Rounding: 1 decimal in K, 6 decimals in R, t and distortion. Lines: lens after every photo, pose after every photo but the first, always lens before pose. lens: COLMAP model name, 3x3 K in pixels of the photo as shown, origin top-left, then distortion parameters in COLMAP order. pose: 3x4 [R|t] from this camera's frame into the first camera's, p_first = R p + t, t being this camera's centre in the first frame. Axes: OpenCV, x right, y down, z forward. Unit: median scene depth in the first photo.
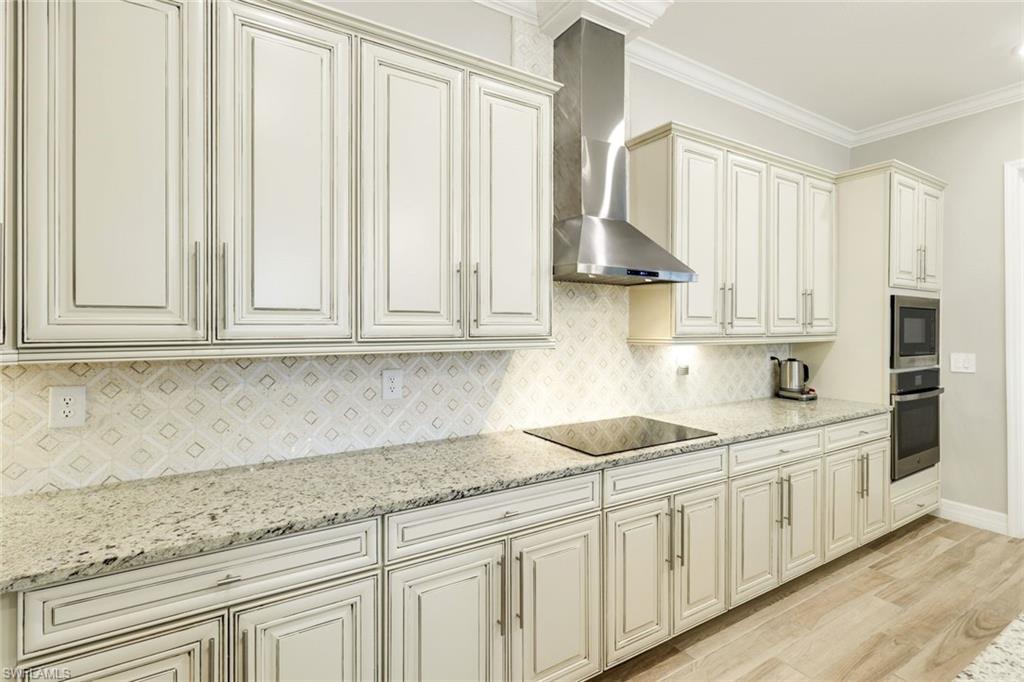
lens RADIAL K [[483.9, 0, 512.4], [0, 483.9, 326.2], [0, 0, 1]] dist [0.001531, 0.000425]
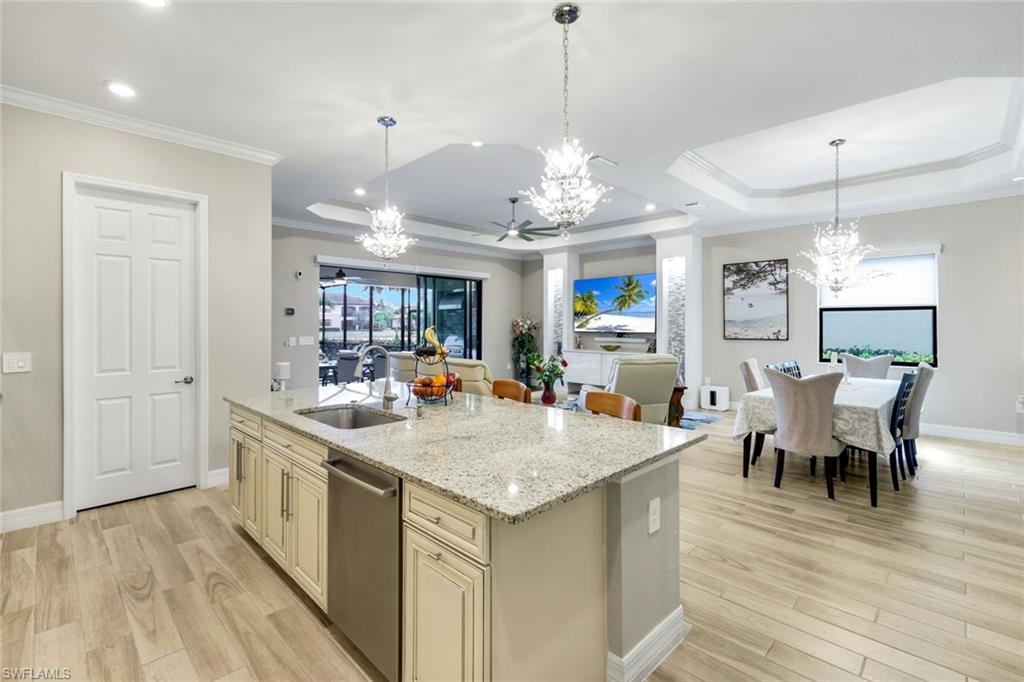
lens RADIAL K [[458.7, 0, 514.5], [0, 458.7, 323.9], [0, 0, 1]] dist [-0.000867, 0.000041]
pose [[-0.247027, 0.001623, 0.969007, -0.279694], [-0.002218, 0.999995, -0.002240, -0.002486], [-0.969006, -0.002702, -0.247022, 0.386587]]
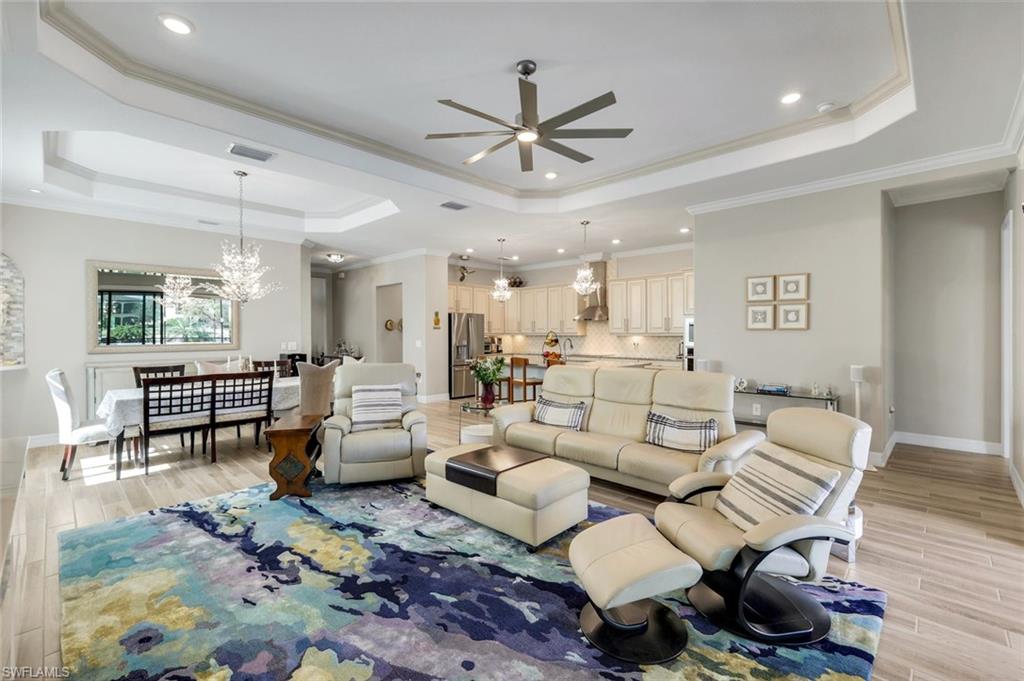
lens RADIAL K [[445.8, 0, 513.5], [0, 445.8, 335.7], [0, 0, 1]] dist [0.000551, 0.000499]
pose [[0.250494, 0.007043, -0.968092, 3.720487], [0.005830, 0.999944, 0.008784, 0.004437], [0.968101, -0.007844, 0.250439, -0.673677]]
